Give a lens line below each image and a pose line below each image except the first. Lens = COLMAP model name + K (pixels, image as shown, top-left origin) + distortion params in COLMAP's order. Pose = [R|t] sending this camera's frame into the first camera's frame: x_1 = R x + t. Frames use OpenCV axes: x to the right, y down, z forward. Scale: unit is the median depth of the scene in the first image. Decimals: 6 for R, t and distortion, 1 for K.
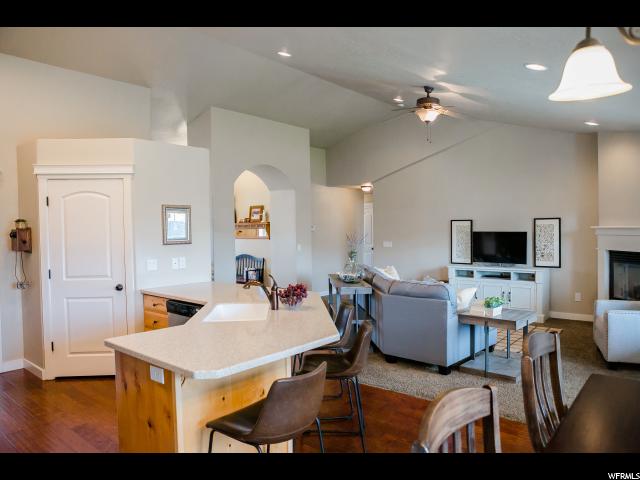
lens RADIAL K [[444.0, 0, 324.2], [0, 444.0, 239.8], [0, 0, 1]] dist [-0.097244, 0.029713]
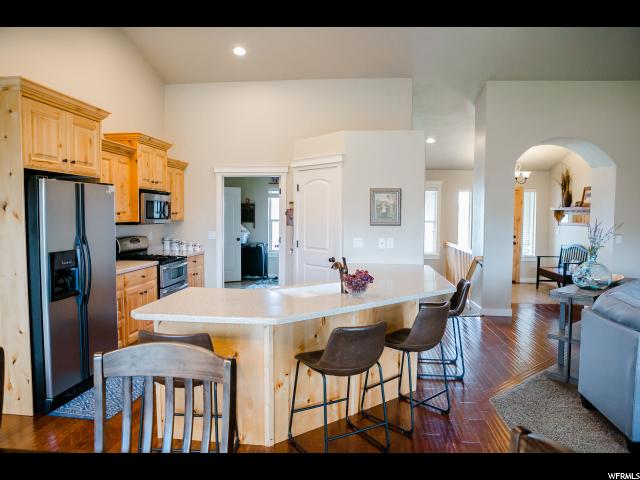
lens RADIAL K [[444.0, 0, 321.1], [0, 444.0, 240.3], [0, 0, 1]] dist [-0.097244, 0.029713]
pose [[0.555984, 0.069662, -0.828269, 0.464242], [-0.036421, 0.997566, 0.059453, -0.012205], [0.830395, -0.002889, 0.557168, 0.280807]]
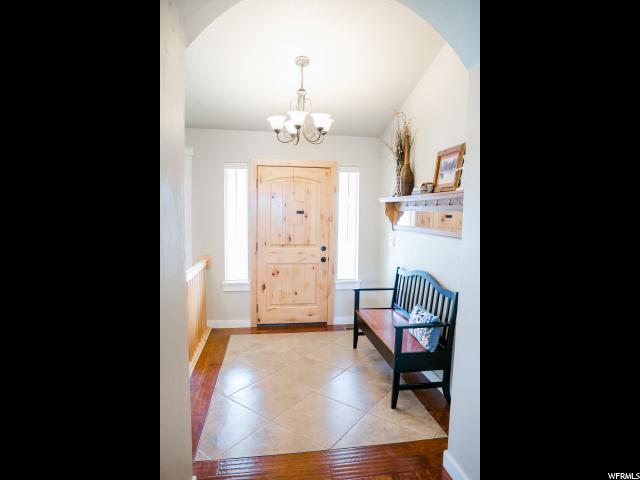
lens RADIAL K [[444.0, 0, 320.4], [0, 444.0, 238.8], [0, 0, 1]] dist [-0.097244, 0.029713]
pose [[0.785728, 0.066996, -0.614933, -0.012201], [-0.045150, 0.997677, 0.051006, -0.028426], [0.616922, -0.012313, 0.786928, 1.258993]]
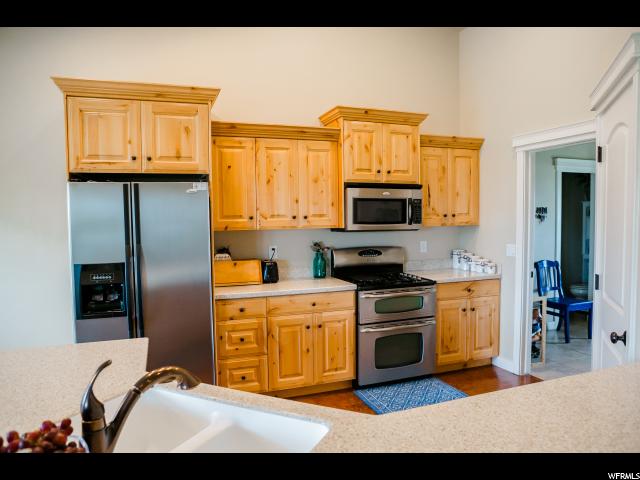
lens RADIAL K [[444.0, 0, 319.7], [0, 444.0, 240.2], [0, 0, 1]] dist [-0.097244, 0.029713]
pose [[-0.508538, 0.069431, -0.858235, 0.032603], [-0.000589, 0.996715, 0.080983, -0.020336], [0.861039, 0.041688, -0.506827, 0.876630]]
